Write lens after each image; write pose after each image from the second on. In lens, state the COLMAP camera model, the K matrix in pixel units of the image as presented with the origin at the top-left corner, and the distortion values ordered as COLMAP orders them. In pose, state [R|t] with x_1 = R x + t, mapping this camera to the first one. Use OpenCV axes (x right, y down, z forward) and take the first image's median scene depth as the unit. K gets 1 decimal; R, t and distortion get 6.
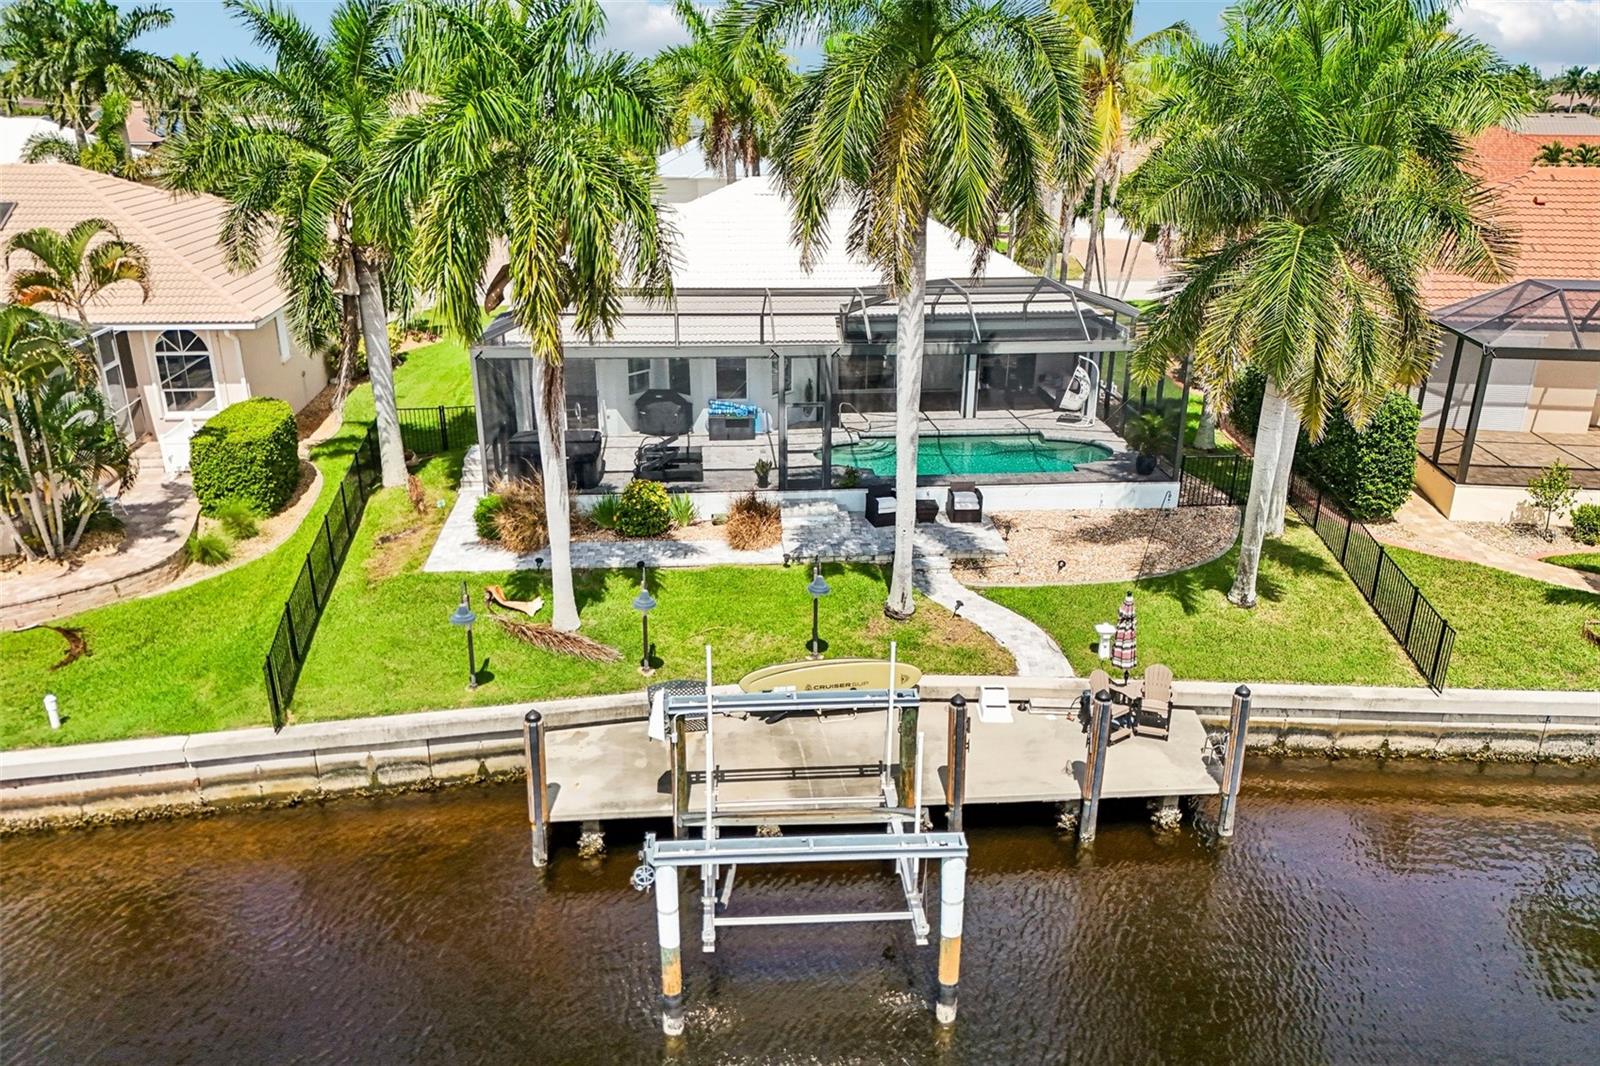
lens RADIAL K [[1171.6, 0, 800.0], [0, 1171.6, 533.0], [0, 0, 1]] dist [0.038818, -0.008399]
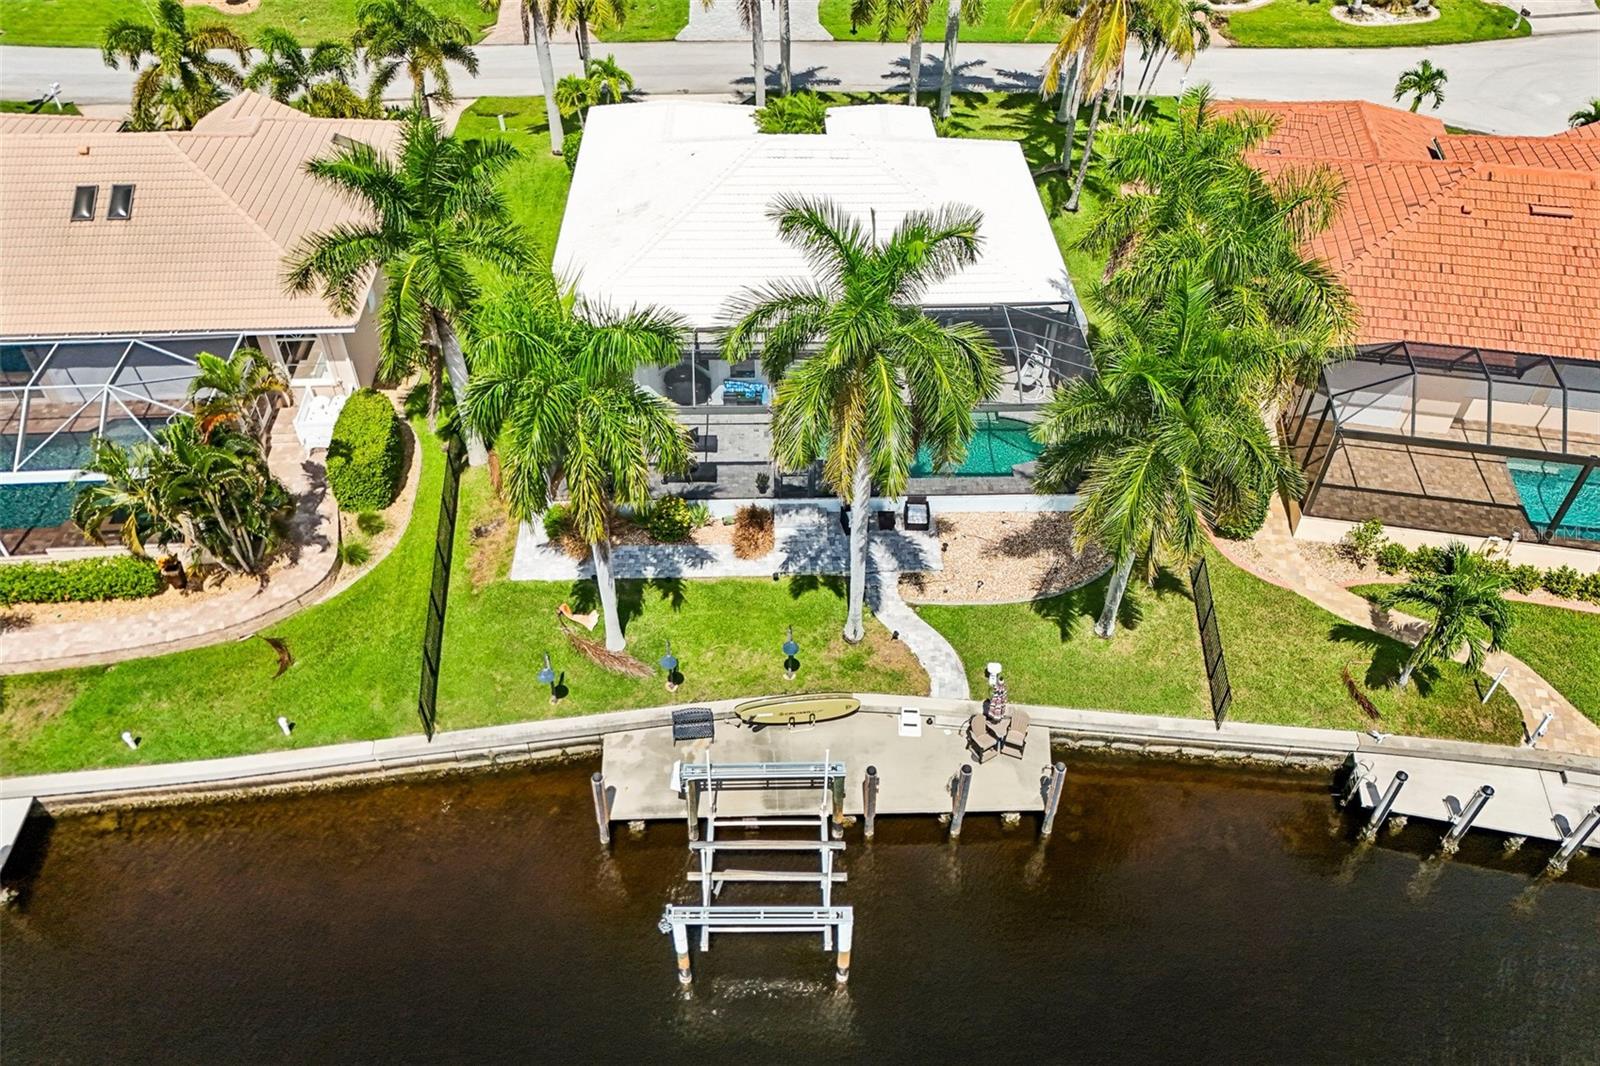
lens RADIAL K [[1168.1, 0, 800.0], [0, 1168.1, 533.0], [0, 0, 1]] dist [0.073770, -0.074240]
pose [[0.998779, 0.038005, -0.031571, 0.064370], [-0.023647, 0.928760, 0.369926, -0.587747], [0.043380, -0.368728, 0.928525, -0.261843]]
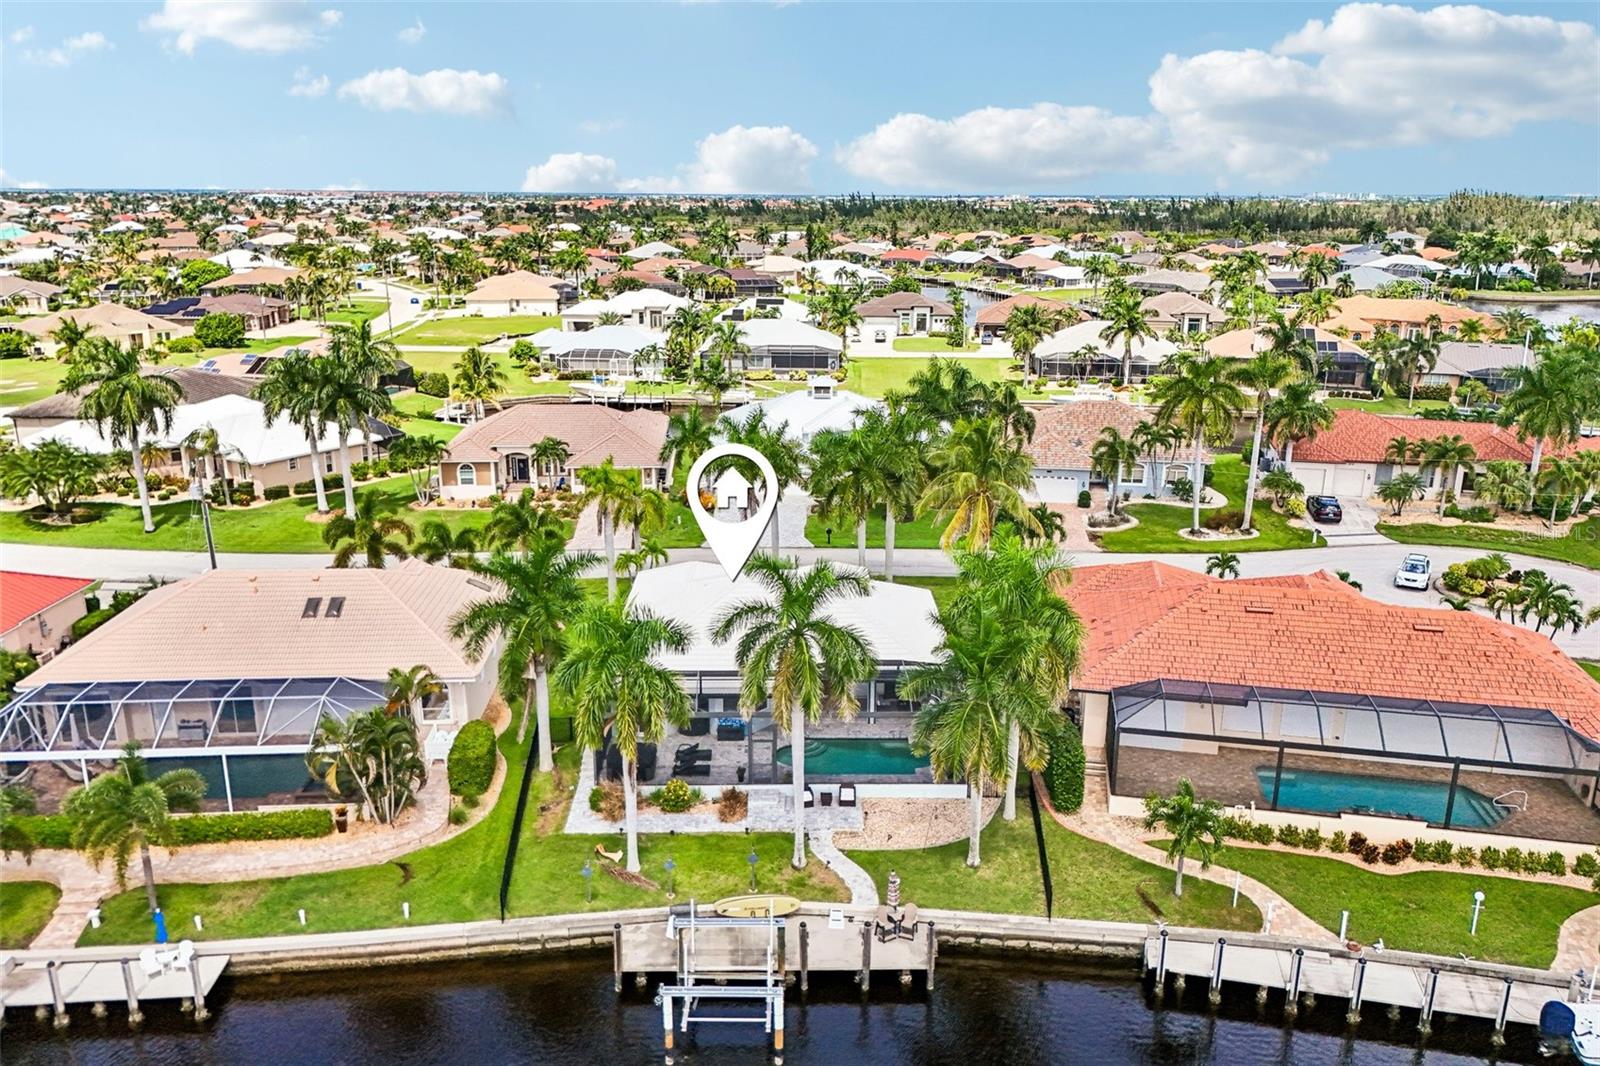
lens RADIAL K [[1171.6, 0, 800.0], [0, 1171.6, 533.0], [0, 0, 1]] dist [0.038818, -0.008399]
pose [[0.997886, 0.017655, -0.062551, 0.213343], [-0.022878, 0.996221, -0.083793, -0.346871], [0.060835, 0.085047, 0.994518, -1.098307]]
